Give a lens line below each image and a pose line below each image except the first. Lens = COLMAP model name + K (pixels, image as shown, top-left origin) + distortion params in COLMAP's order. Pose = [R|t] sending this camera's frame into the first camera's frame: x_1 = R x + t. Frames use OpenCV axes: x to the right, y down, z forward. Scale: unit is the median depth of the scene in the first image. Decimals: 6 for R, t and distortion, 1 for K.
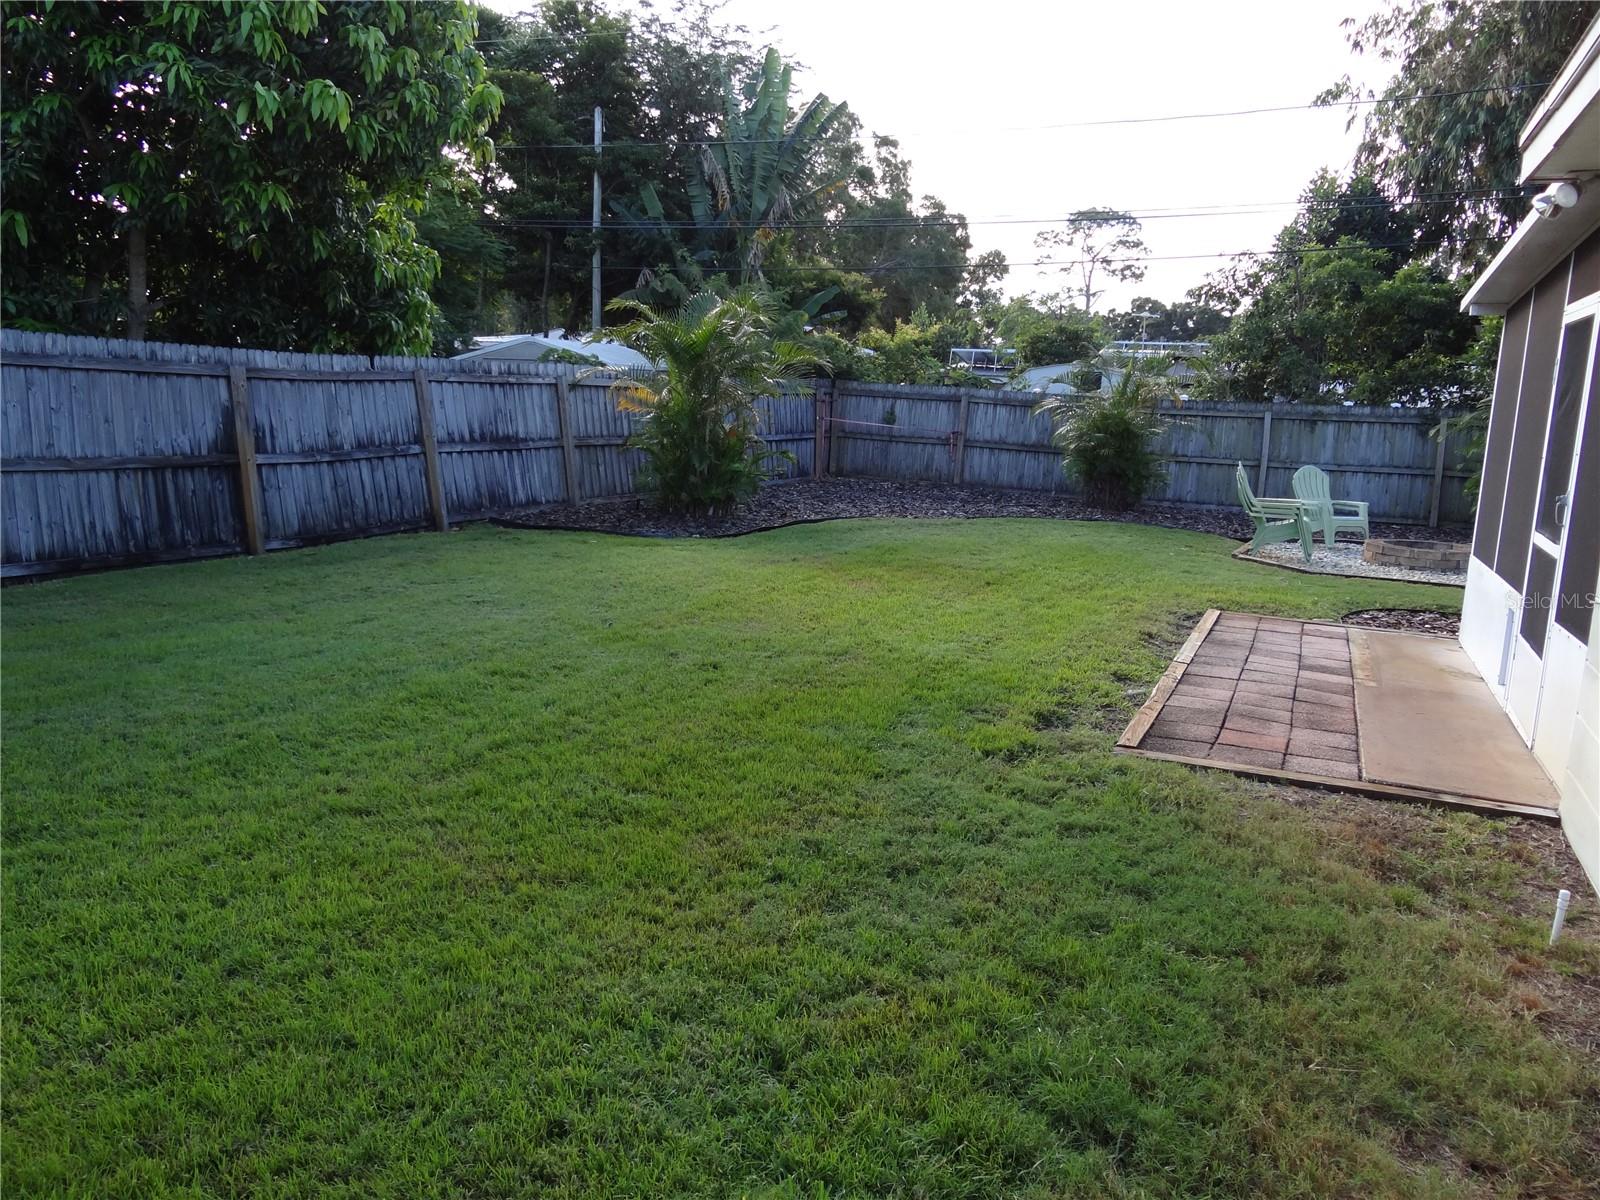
lens RADIAL K [[1258.9, 0, 802.0], [0, 1258.9, 598.4], [0, 0, 1]] dist [-0.007365, 0.003421]
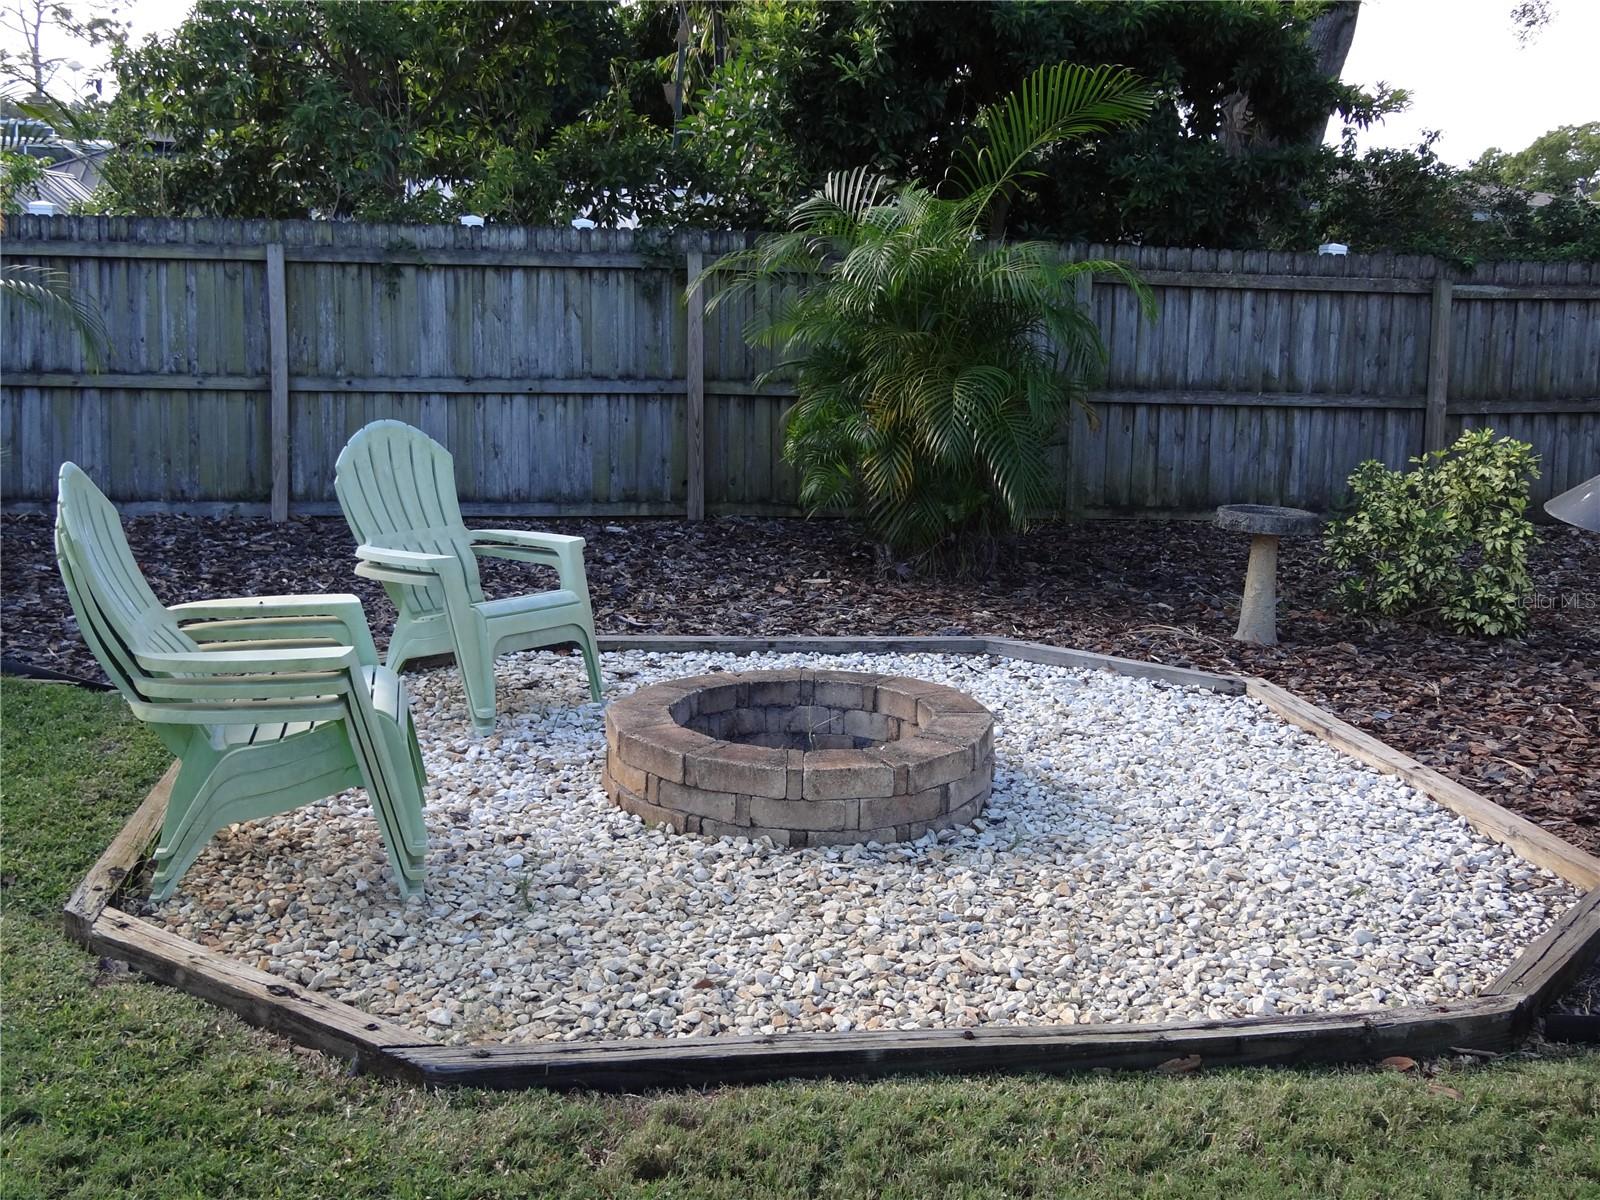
lens RADIAL K [[1736.9, 0, 797.9], [0, 1736.9, 597.5], [0, 0, 1]] dist [-0.000503, 0.000000]
pose [[0.826390, -0.122647, 0.549579, 0.202394], [0.096578, 0.992401, 0.076247, -0.068440], [-0.554754, -0.009932, 0.831955, 0.482073]]
